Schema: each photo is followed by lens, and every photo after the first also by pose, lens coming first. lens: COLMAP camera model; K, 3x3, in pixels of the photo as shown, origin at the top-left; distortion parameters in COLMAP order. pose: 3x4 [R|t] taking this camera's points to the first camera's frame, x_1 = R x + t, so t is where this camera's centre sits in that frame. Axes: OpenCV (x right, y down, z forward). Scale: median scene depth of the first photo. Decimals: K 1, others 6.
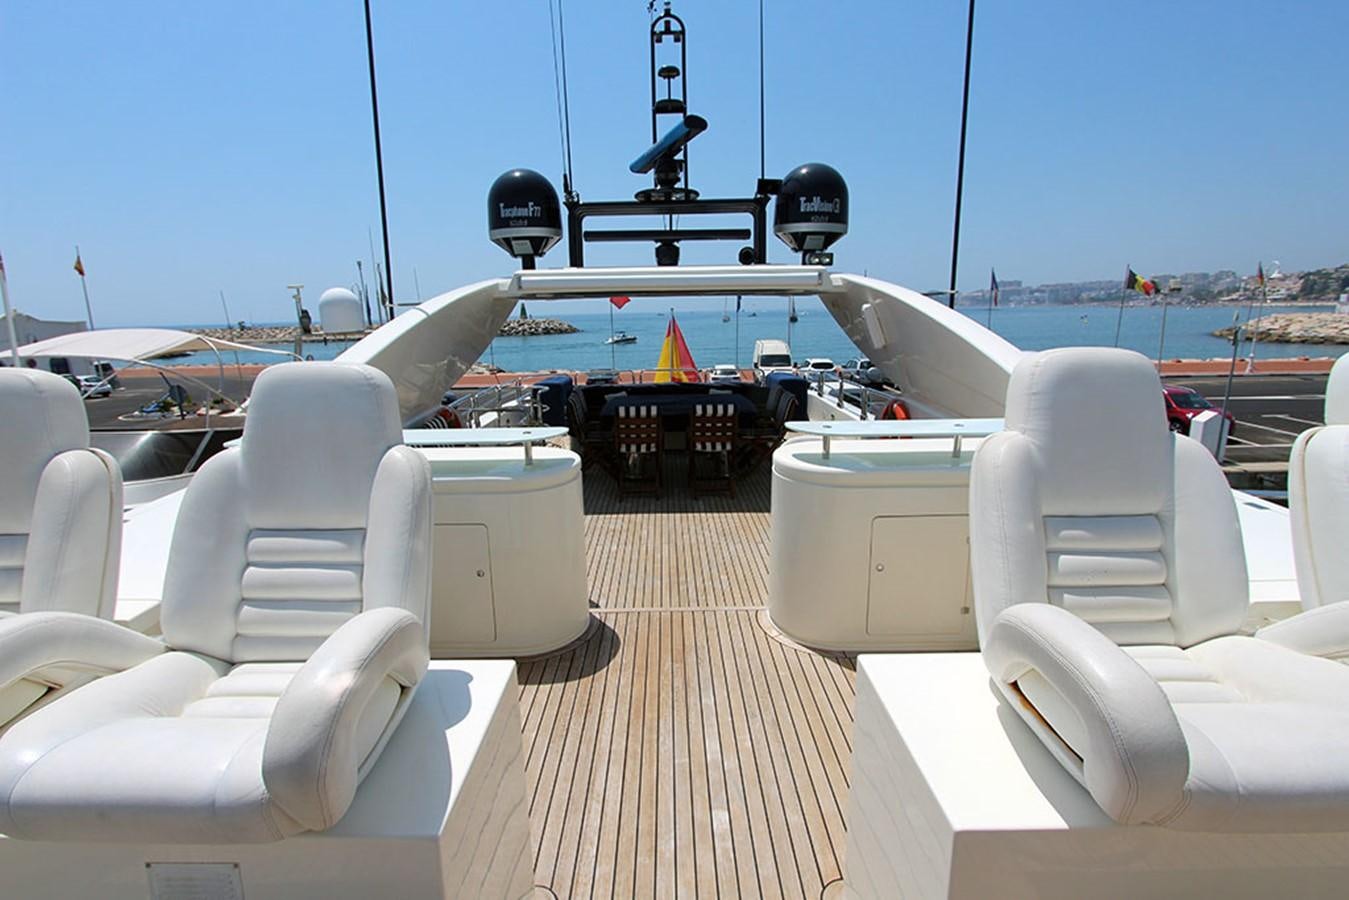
lens RADIAL K [[622.9, 0, 668.1], [0, 622.9, 448.4], [0, 0, 1]] dist [-0.015141, 0.001561]
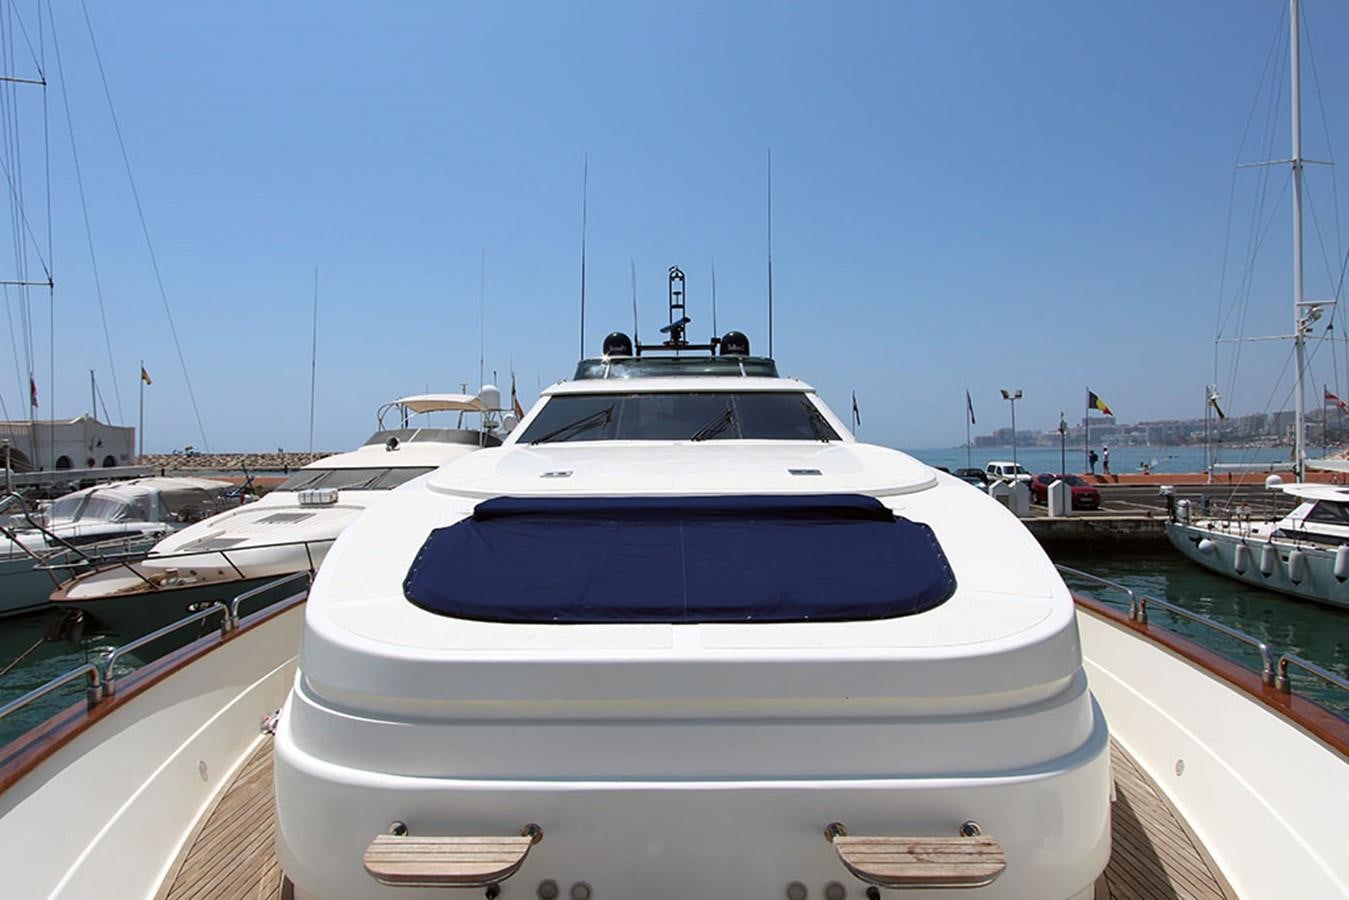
lens RADIAL K [[802.0, 0, 671.5], [0, 802.0, 447.1], [0, 0, 1]] dist [-0.003352, 0.000123]
pose [[0.999910, 0.011259, -0.007234, 0.008815], [-0.012576, 0.975359, -0.220263, 0.705995], [0.004576, 0.220334, 0.975414, -2.039906]]
